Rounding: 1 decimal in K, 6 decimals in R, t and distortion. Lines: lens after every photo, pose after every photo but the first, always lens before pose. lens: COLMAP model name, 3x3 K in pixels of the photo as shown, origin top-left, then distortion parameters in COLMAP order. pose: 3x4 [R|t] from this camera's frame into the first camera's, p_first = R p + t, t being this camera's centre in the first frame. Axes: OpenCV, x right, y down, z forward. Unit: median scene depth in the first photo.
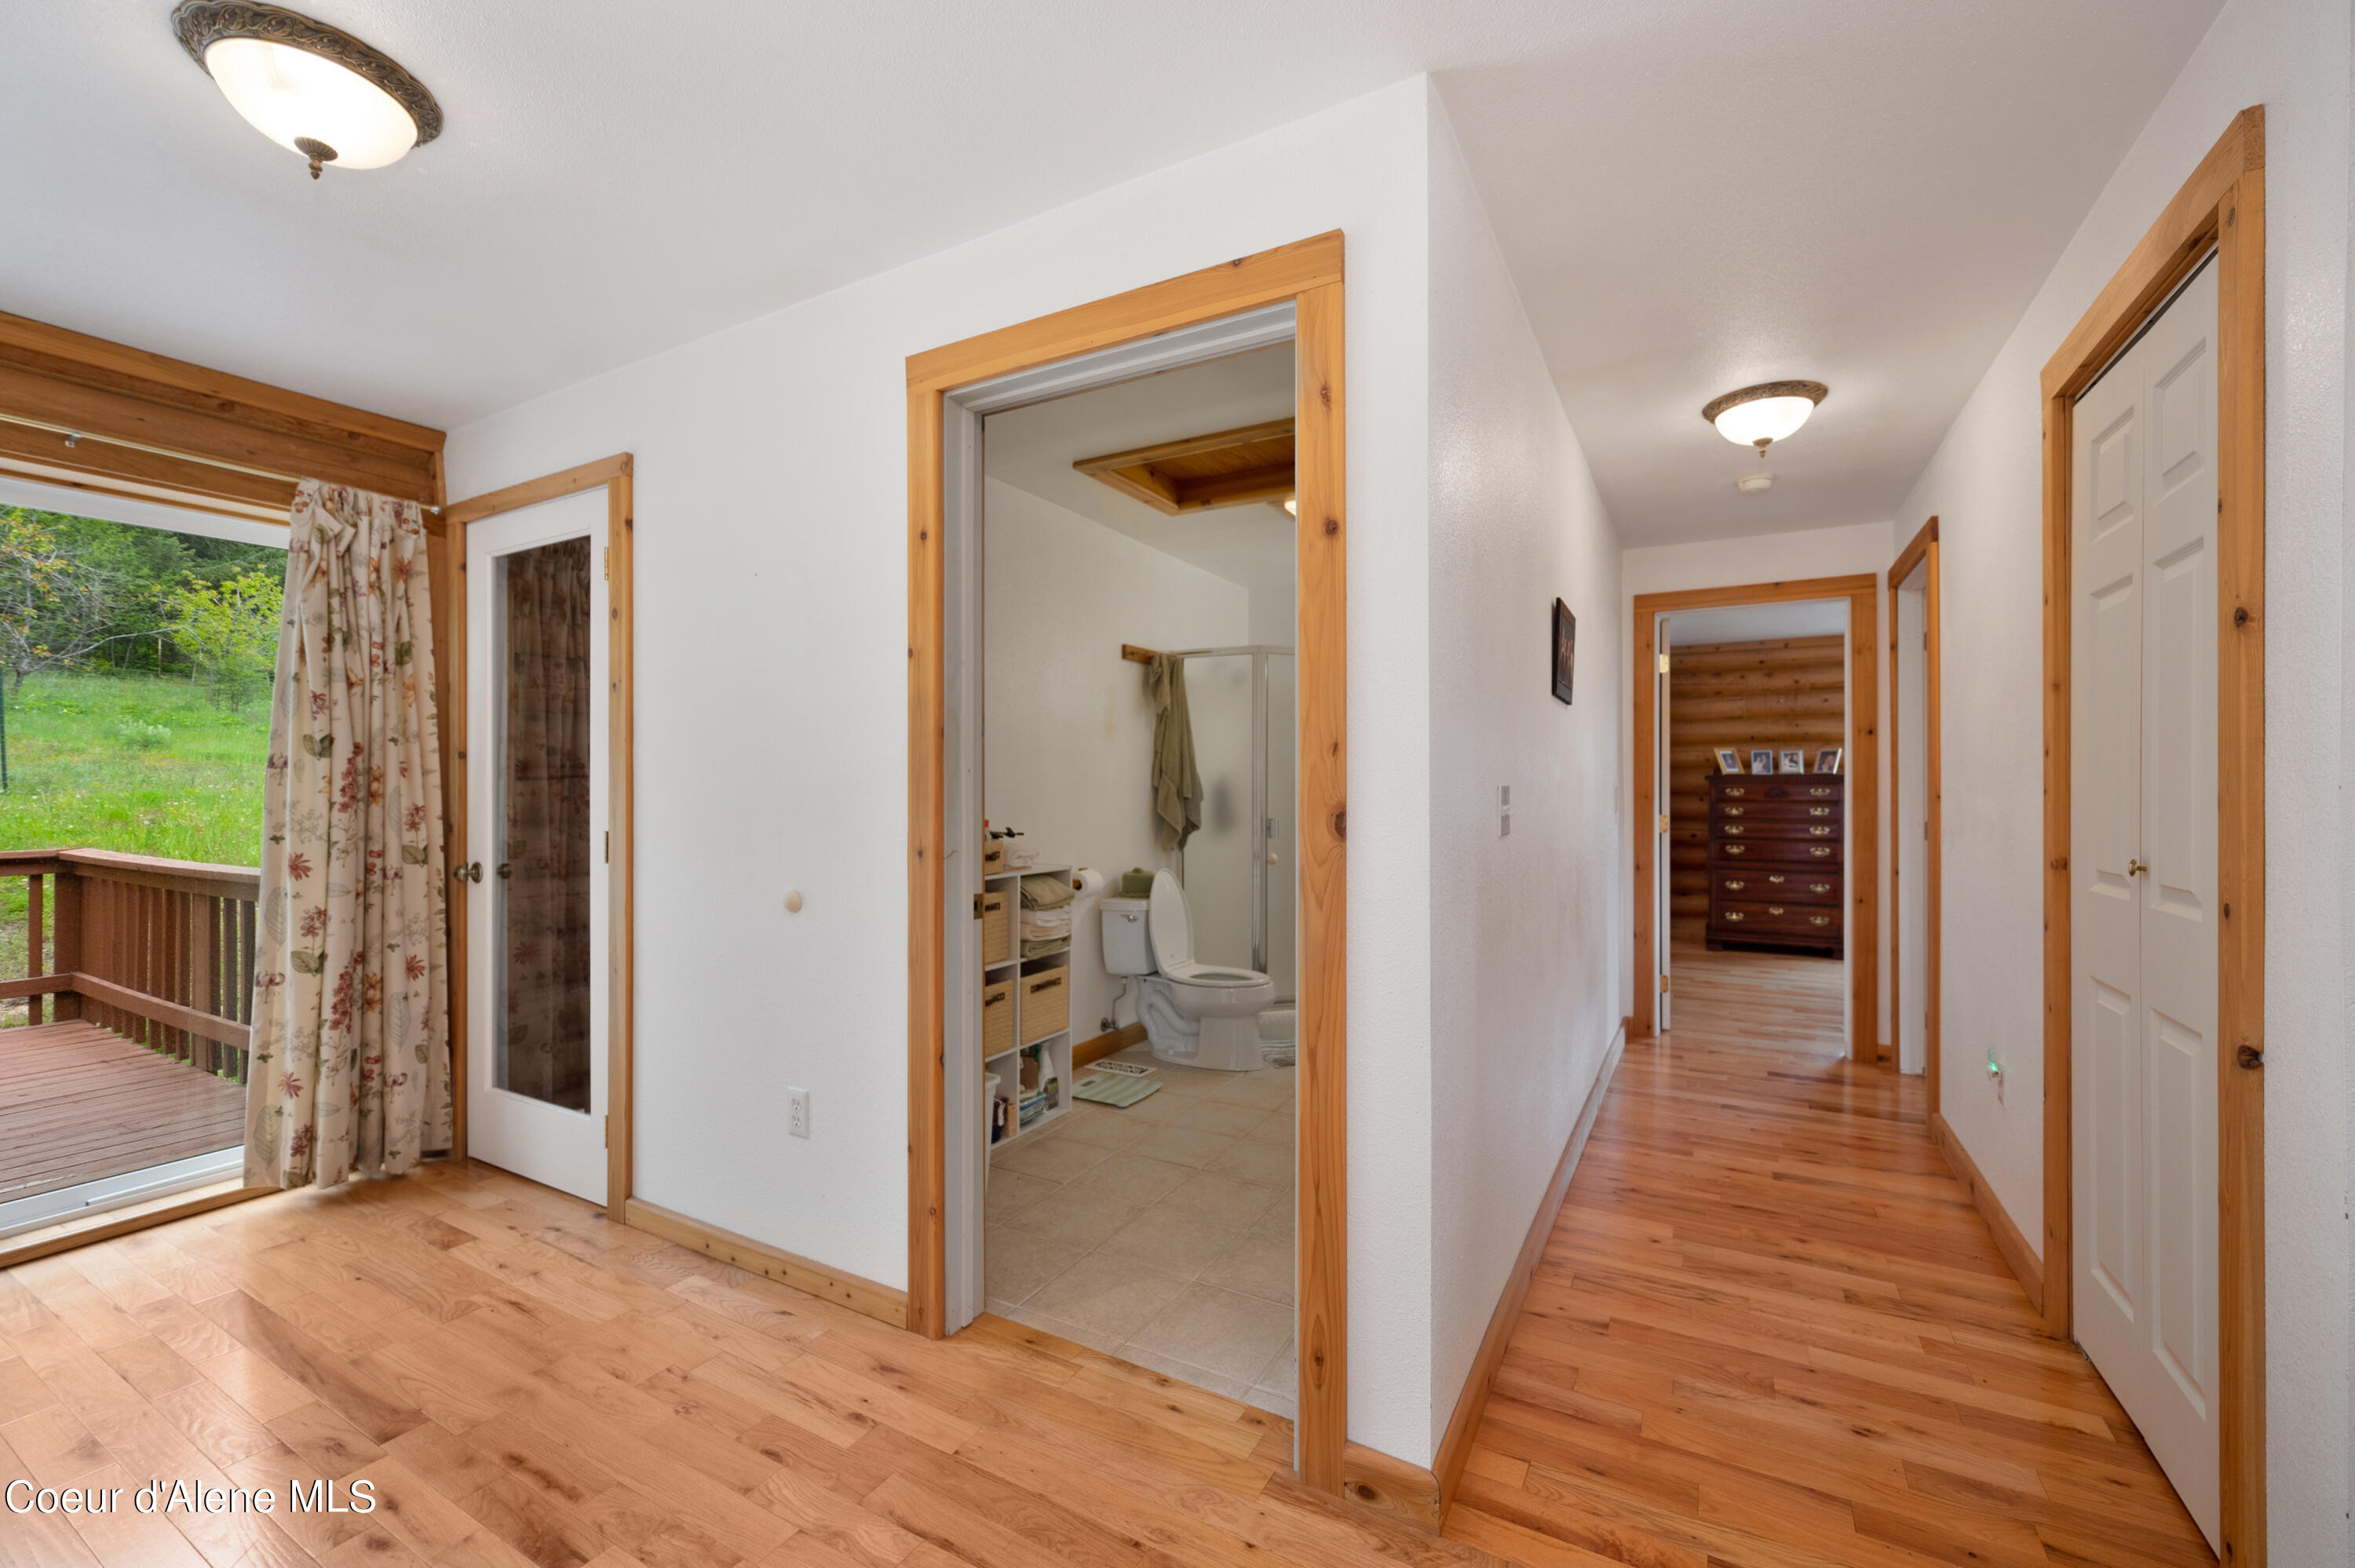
lens RADIAL K [[950.9, 0, 1194.0], [0, 950.9, 789.3], [0, 0, 1]] dist [-0.000030, -0.000110]
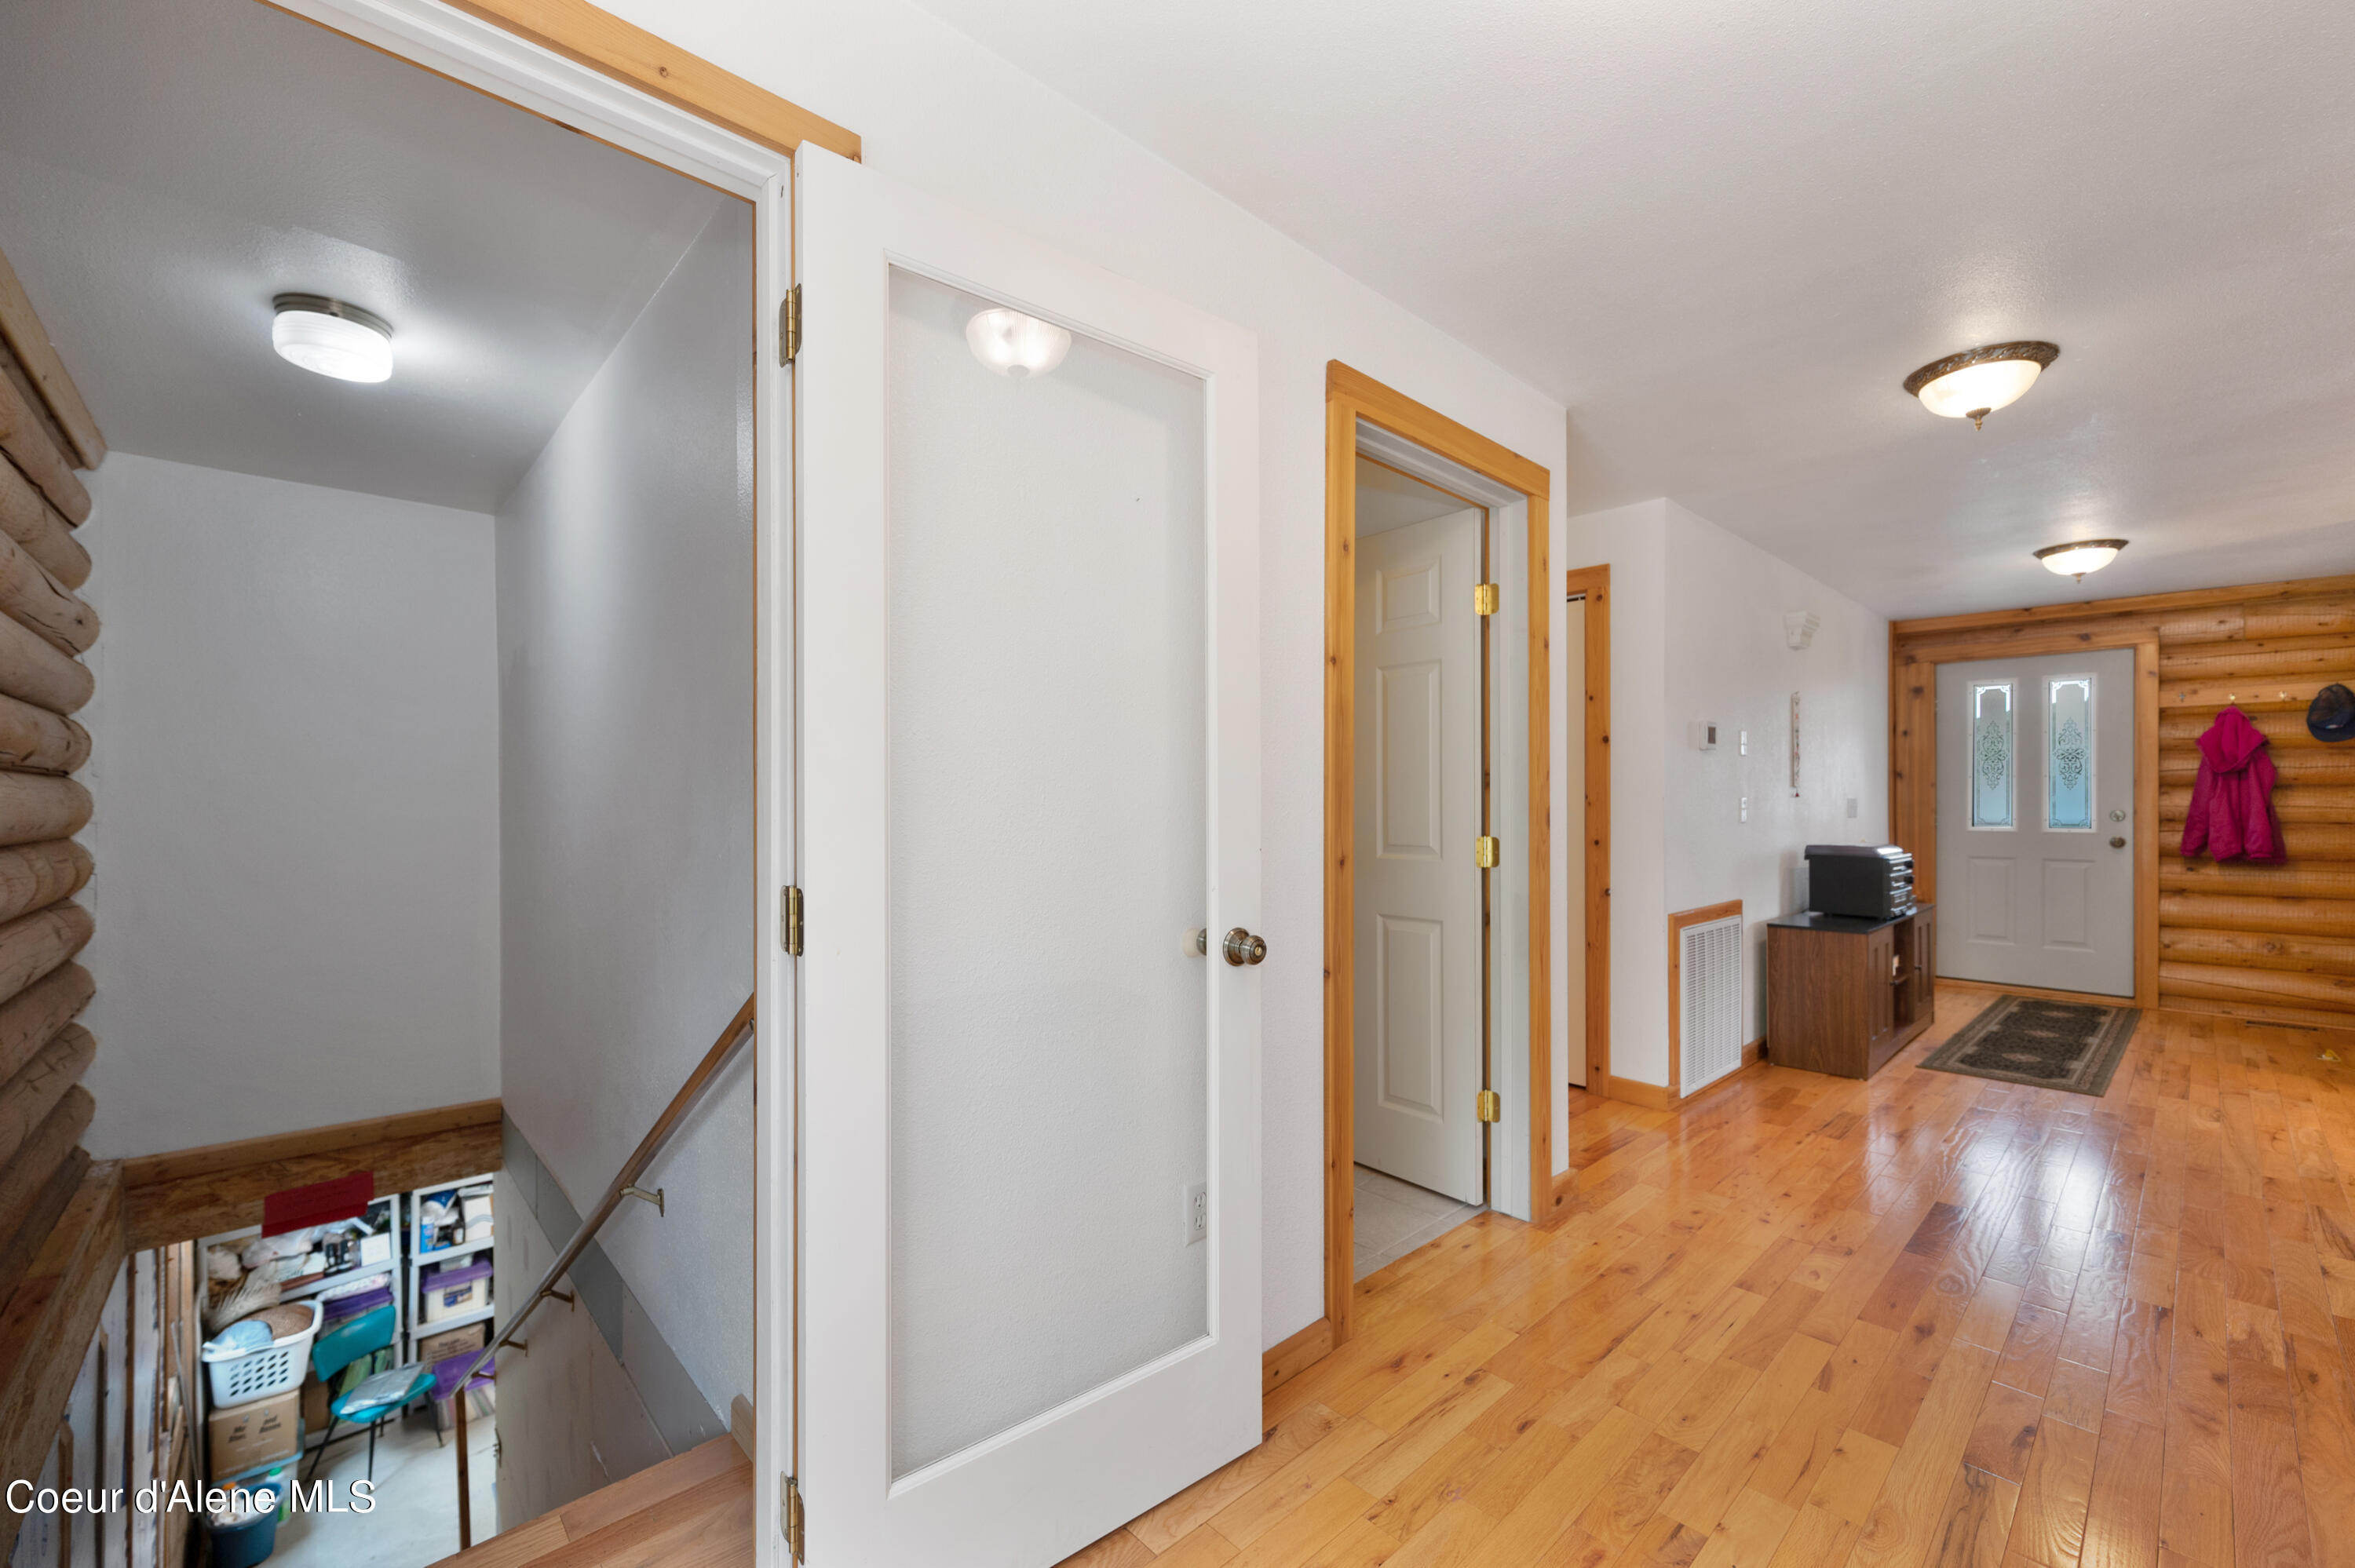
lens RADIAL K [[950.9, 0, 1194.0], [0, 950.9, 789.3], [0, 0, 1]] dist [-0.000030, -0.000110]
pose [[0.305033, 0.006768, 0.952318, -2.024884], [0.002027, 0.999968, -0.007756, -0.001885], [-0.952339, 0.004296, 0.305010, 1.321735]]
